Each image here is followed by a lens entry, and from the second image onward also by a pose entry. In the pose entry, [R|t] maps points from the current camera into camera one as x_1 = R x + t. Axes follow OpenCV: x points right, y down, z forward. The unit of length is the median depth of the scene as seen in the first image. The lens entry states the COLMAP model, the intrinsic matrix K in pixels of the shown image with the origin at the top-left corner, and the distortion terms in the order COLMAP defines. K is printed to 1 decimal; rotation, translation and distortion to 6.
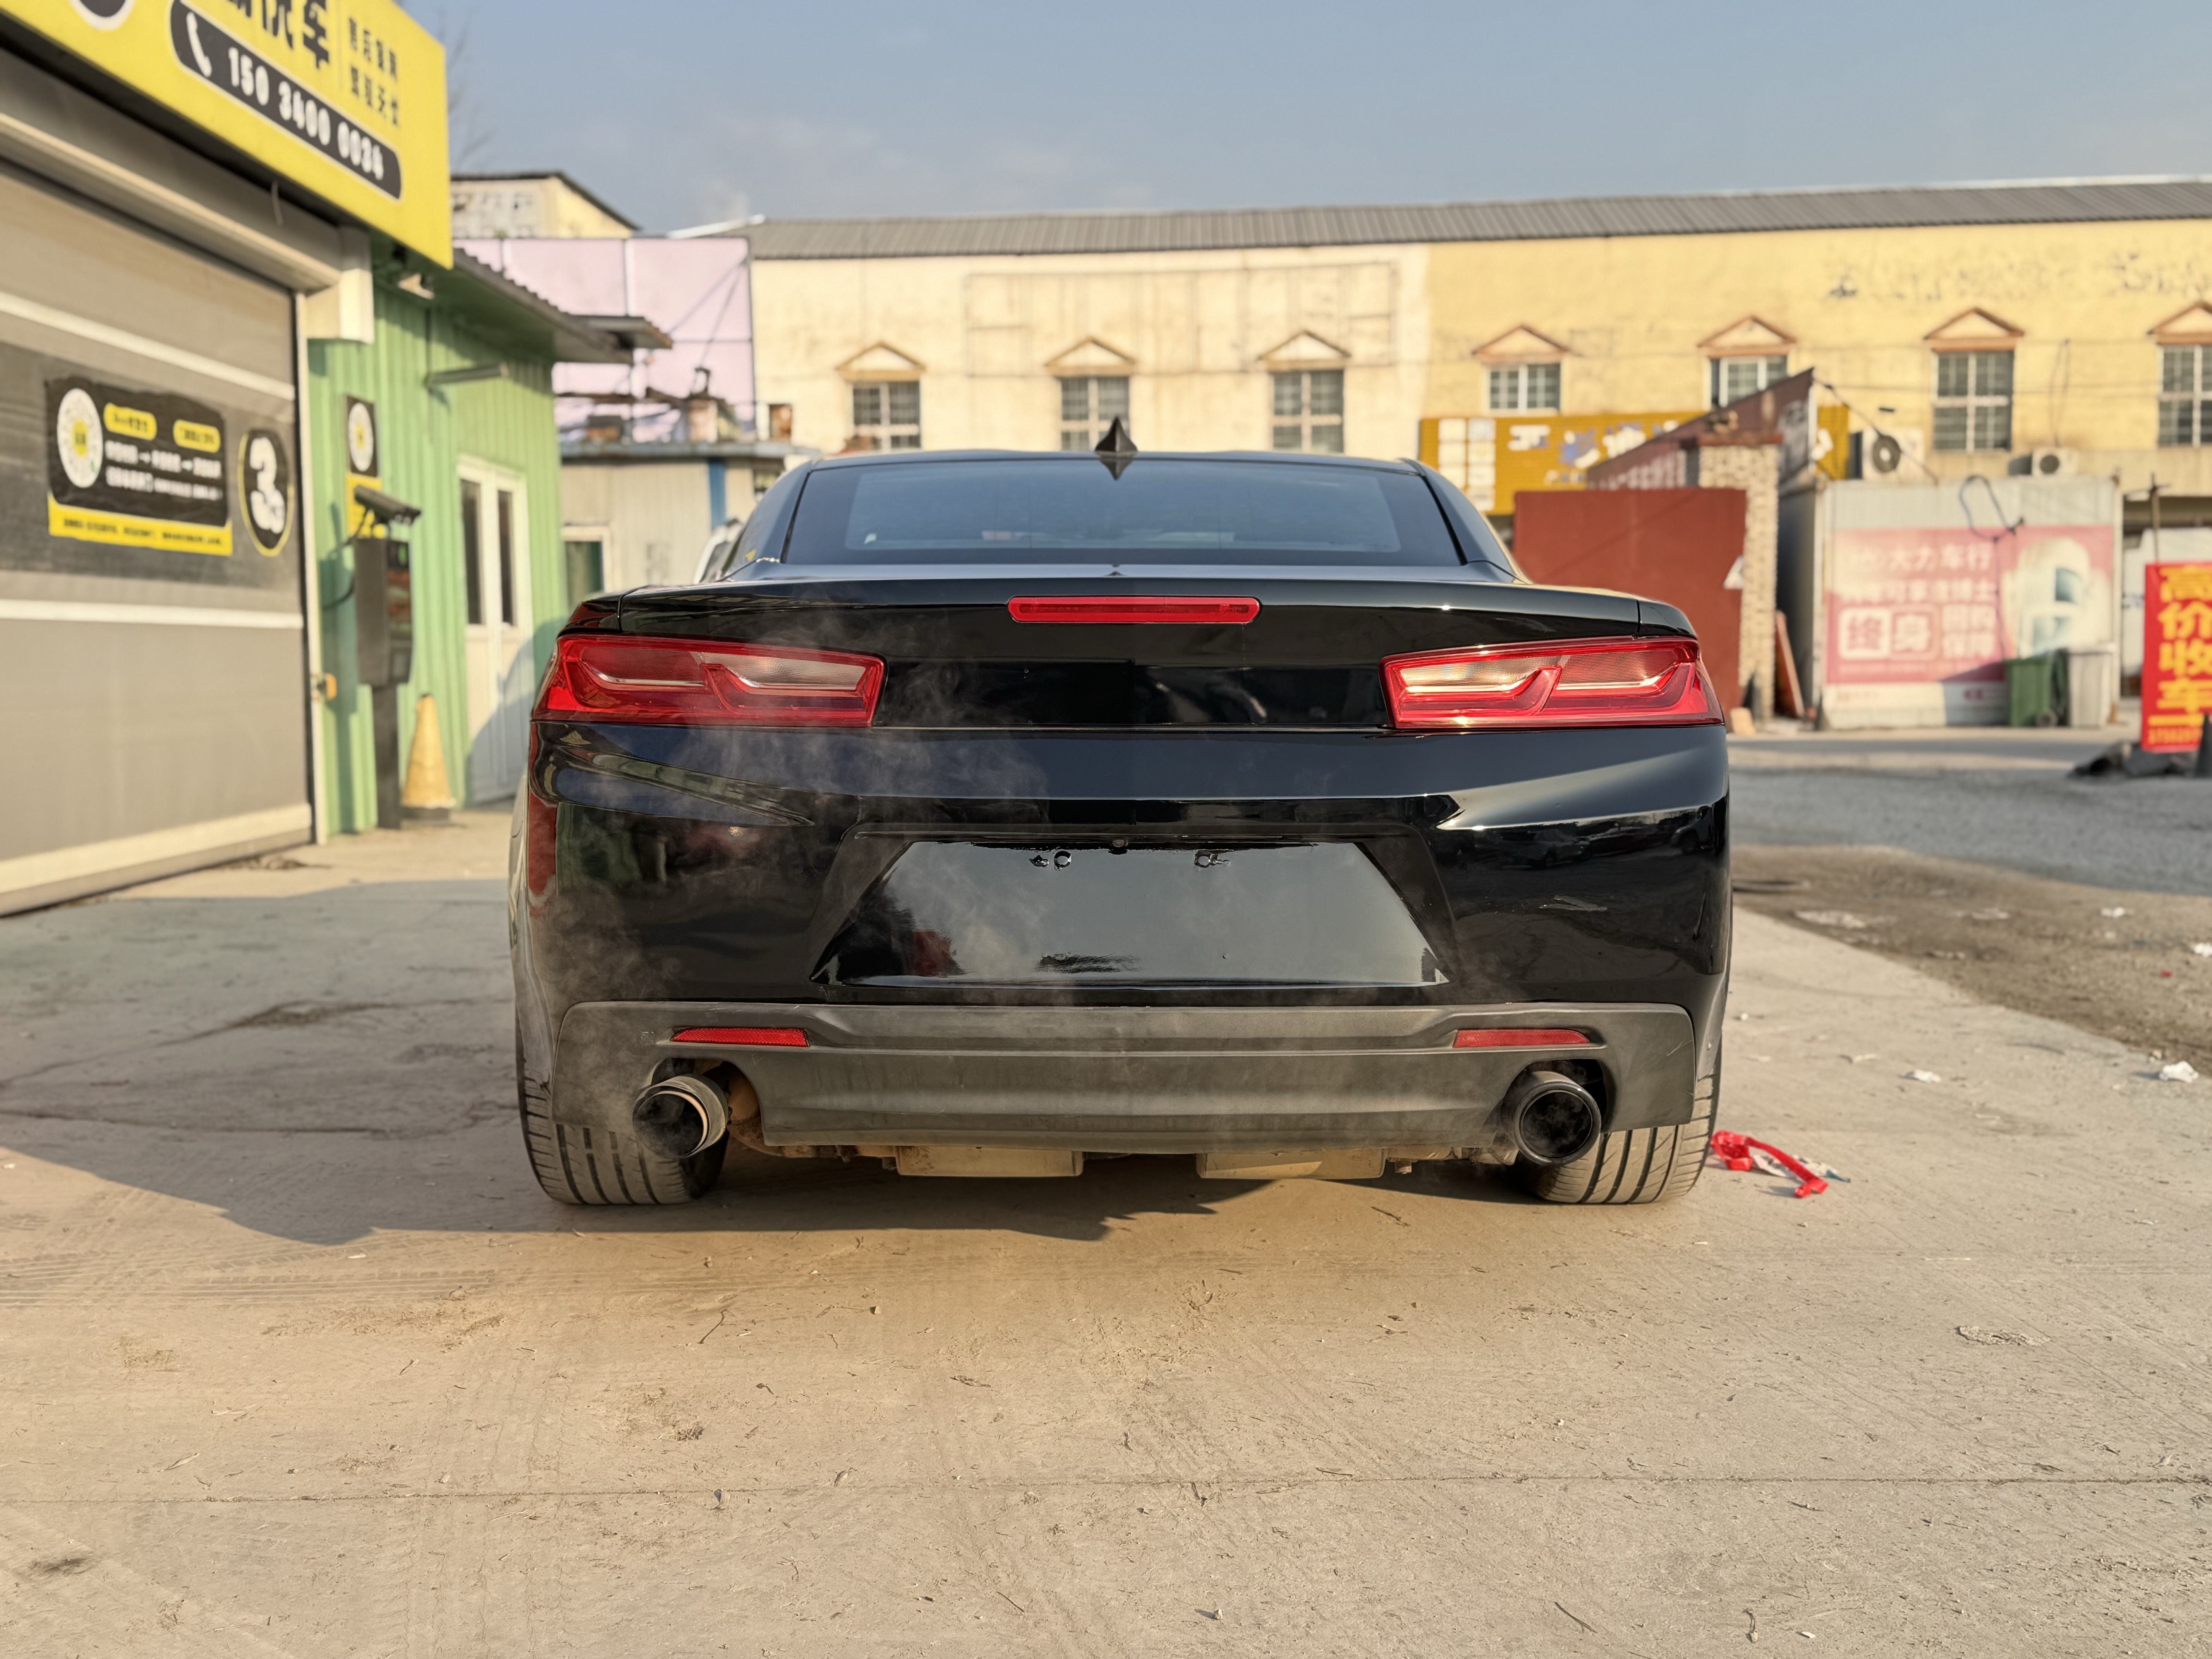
lens RADIAL K [[2322.2, 0, 1099.2], [0, 2322.2, 835.5], [0, 0, 1]] dist [0.174568, -0.379289]
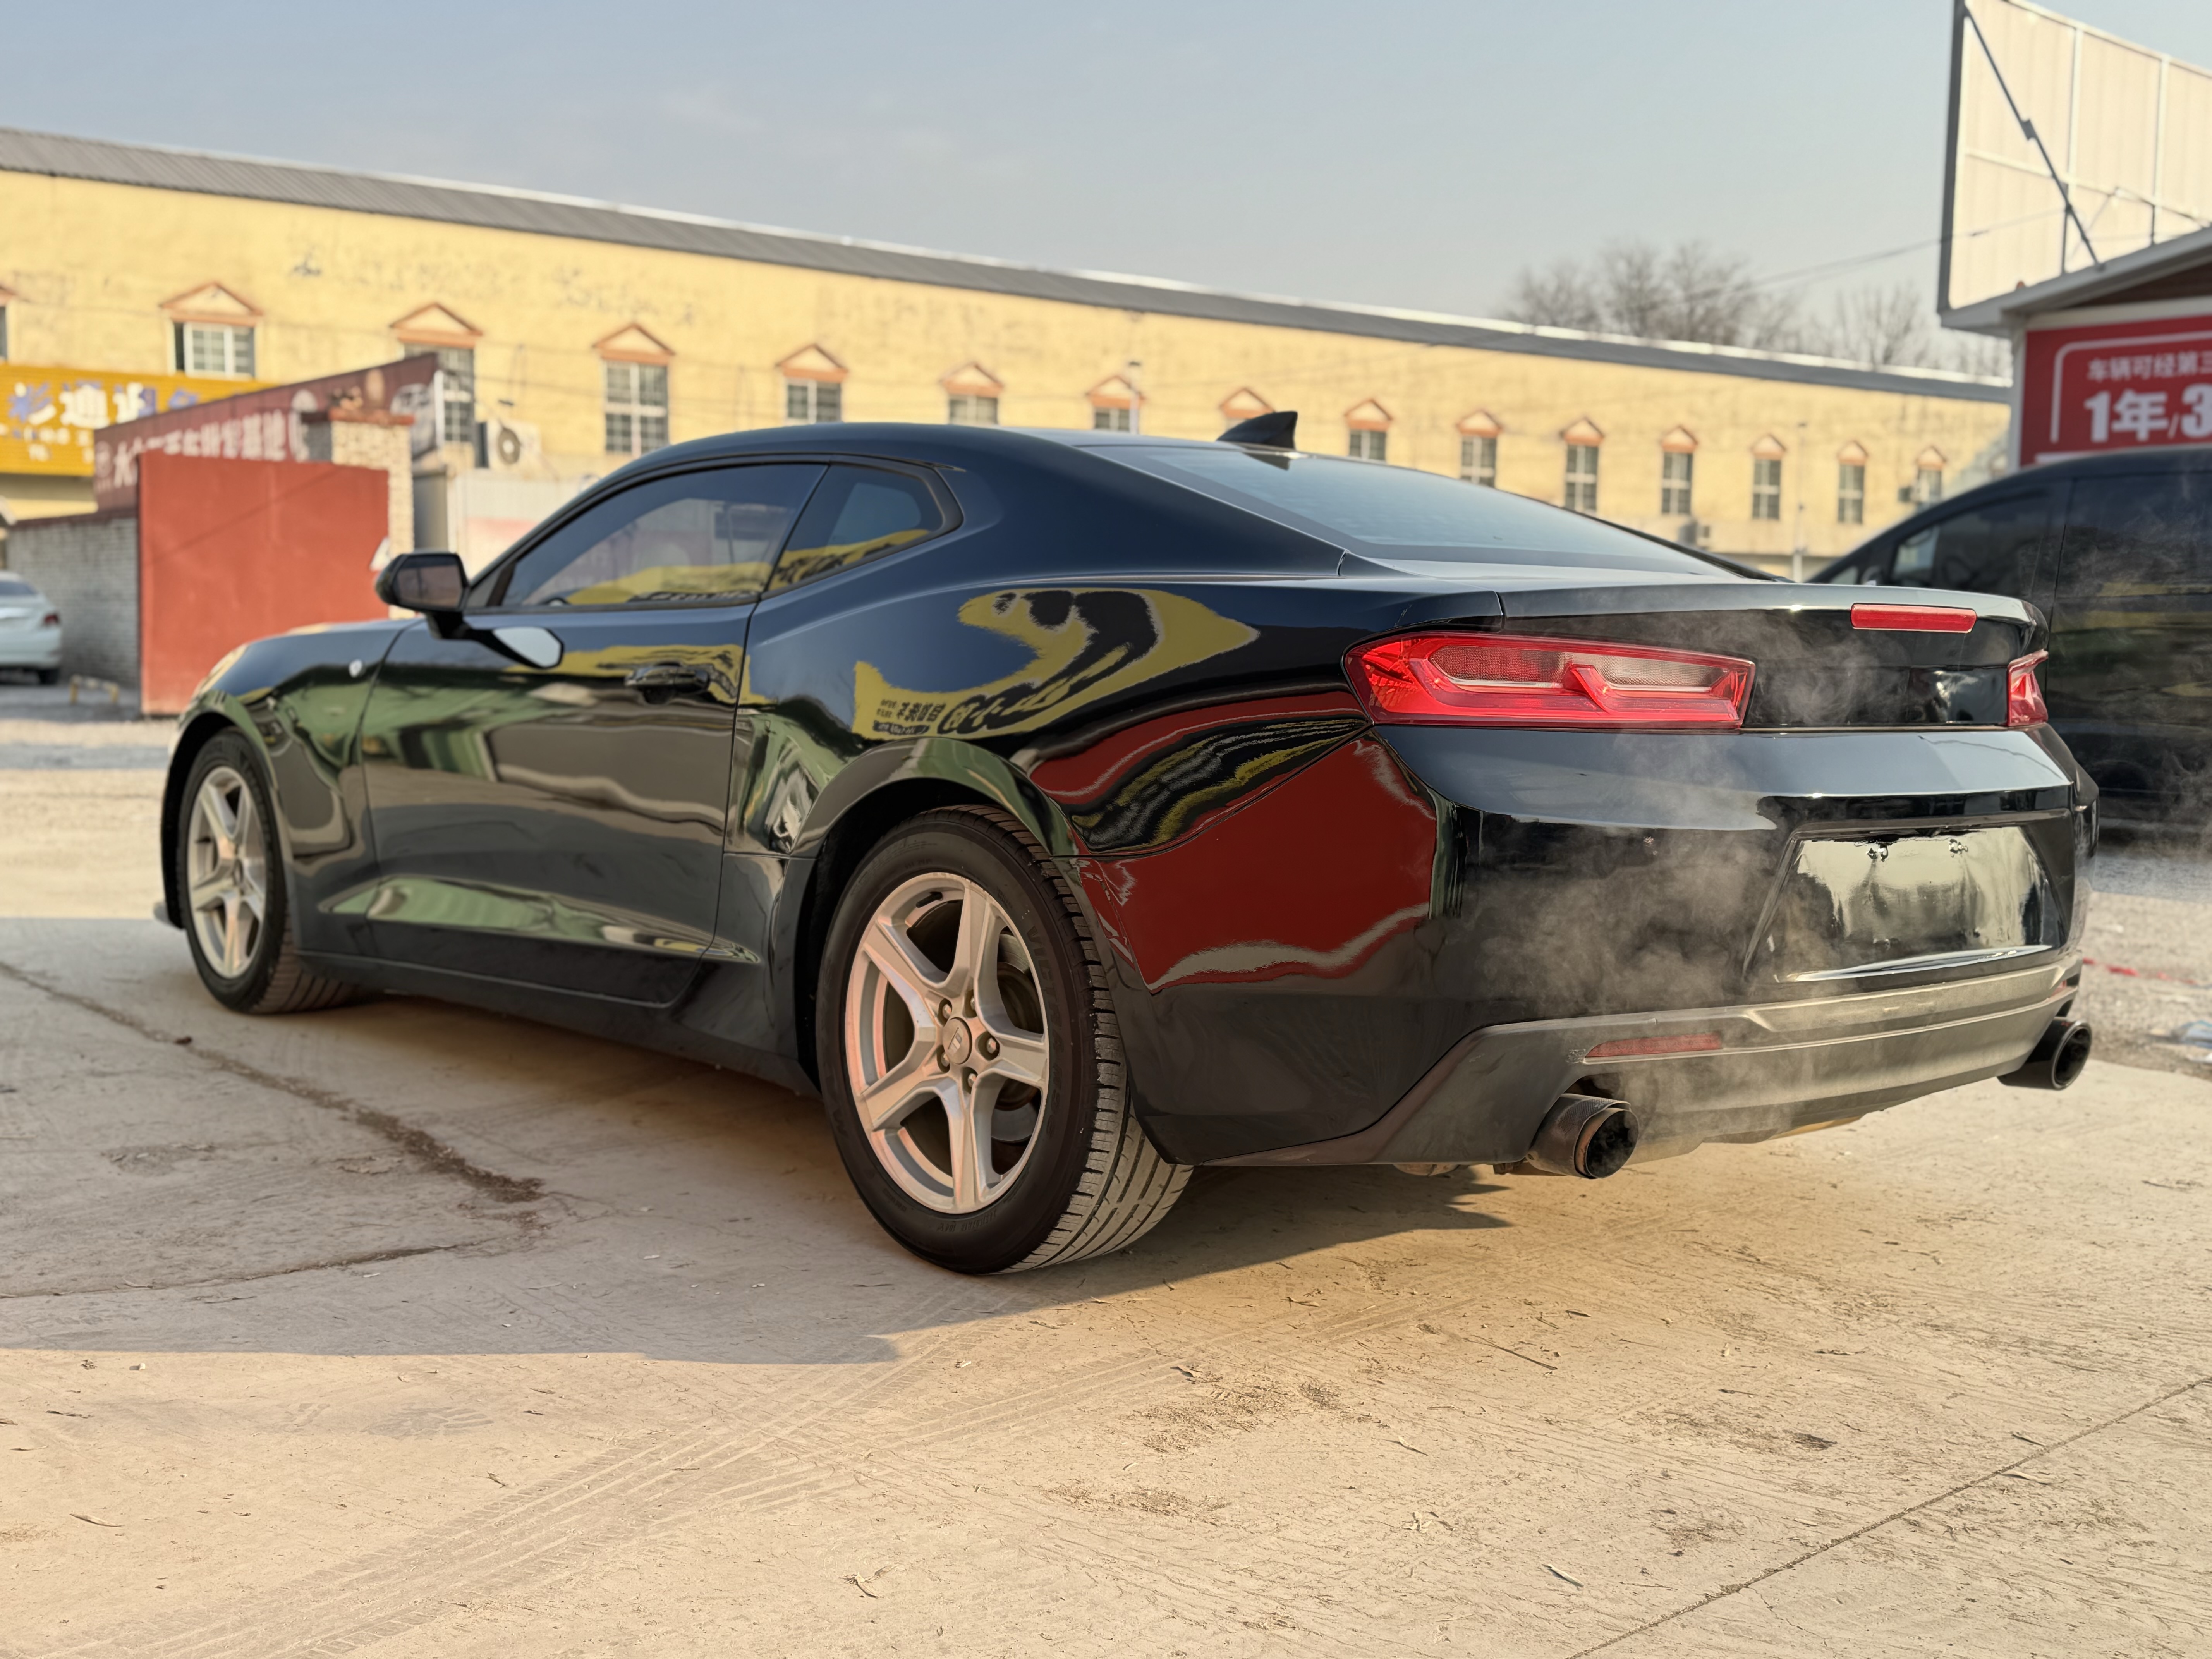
lens RADIAL K [[2322.2, 0, 1099.2], [0, 2322.2, 835.5], [0, 0, 1]] dist [0.174568, -0.379289]
pose [[0.756452, -0.035025, 0.653111, -0.145525], [0.029972, 0.999372, 0.018879, -0.004130], [-0.653362, 0.005294, 0.757027, 0.060847]]
